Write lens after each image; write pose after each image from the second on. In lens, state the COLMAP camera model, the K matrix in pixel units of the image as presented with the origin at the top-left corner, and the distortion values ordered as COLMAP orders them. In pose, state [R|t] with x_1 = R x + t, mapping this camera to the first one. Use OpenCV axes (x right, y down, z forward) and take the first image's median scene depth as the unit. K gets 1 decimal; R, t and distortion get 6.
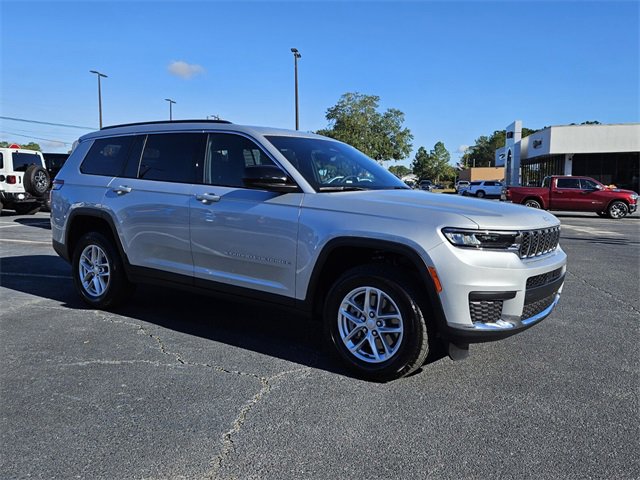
lens RADIAL K [[550.1, 0, 335.3], [0, 550.1, 255.8], [0, 0, 1]] dist [0.084245, -0.062571]
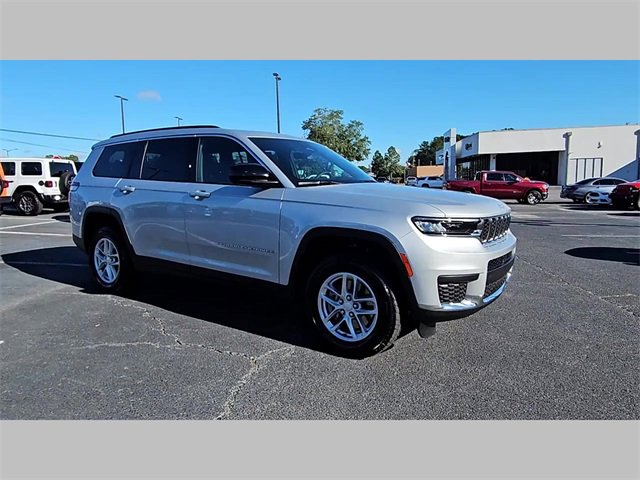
lens RADIAL K [[432.6, 0, 317.1], [0, 432.6, 249.4], [0, 0, 1]] dist [0.007620, 0.000212]
pose [[0.999641, -0.024059, 0.011795, -0.004115], [0.023728, 0.999341, 0.027463, -0.012872], [-0.012448, -0.027174, 0.999553, 0.109552]]
